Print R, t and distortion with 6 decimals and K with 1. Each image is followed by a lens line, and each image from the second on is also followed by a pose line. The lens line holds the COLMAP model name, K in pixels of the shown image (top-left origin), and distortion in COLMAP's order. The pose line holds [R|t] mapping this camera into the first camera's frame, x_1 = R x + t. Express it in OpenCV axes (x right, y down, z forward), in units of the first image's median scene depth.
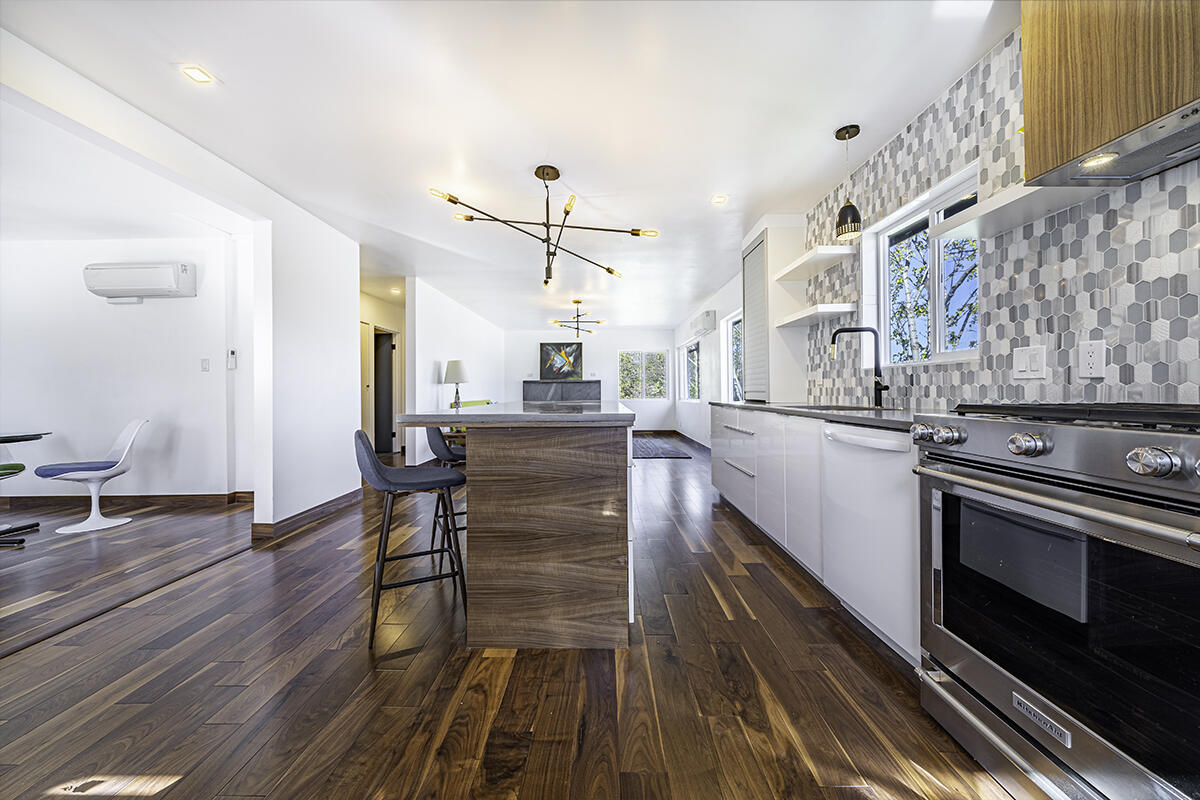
lens RADIAL K [[416.6, 0, 599.7], [0, 416.6, 392.9], [0, 0, 1]] dist [0.000014, 0.000000]
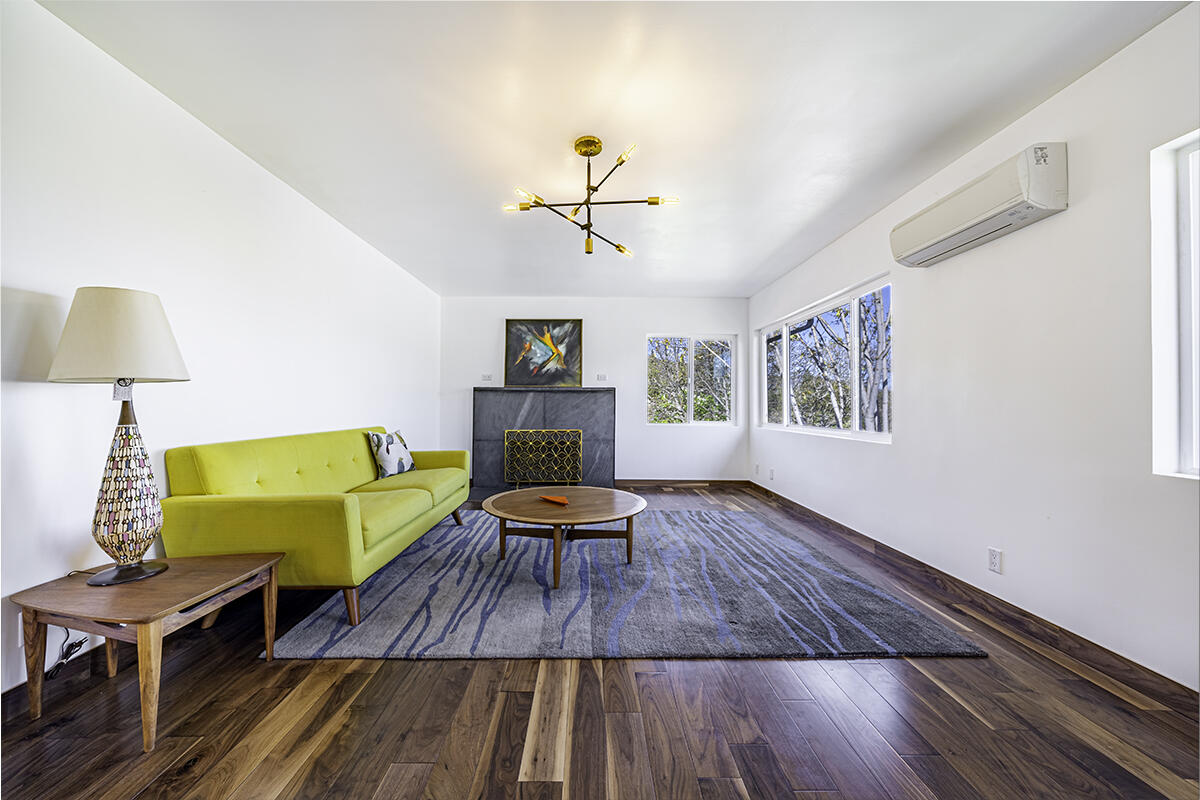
lens RADIAL K [[416.6, 0, 599.9], [0, 416.6, 400.5], [0, 0, 1]] dist [0.000014, 0.000000]
pose [[0.999891, 0.014269, 0.003809, -0.019464], [-0.014230, 0.999847, -0.010206, -0.008505], [-0.003954, 0.010151, 0.999941, 0.450511]]
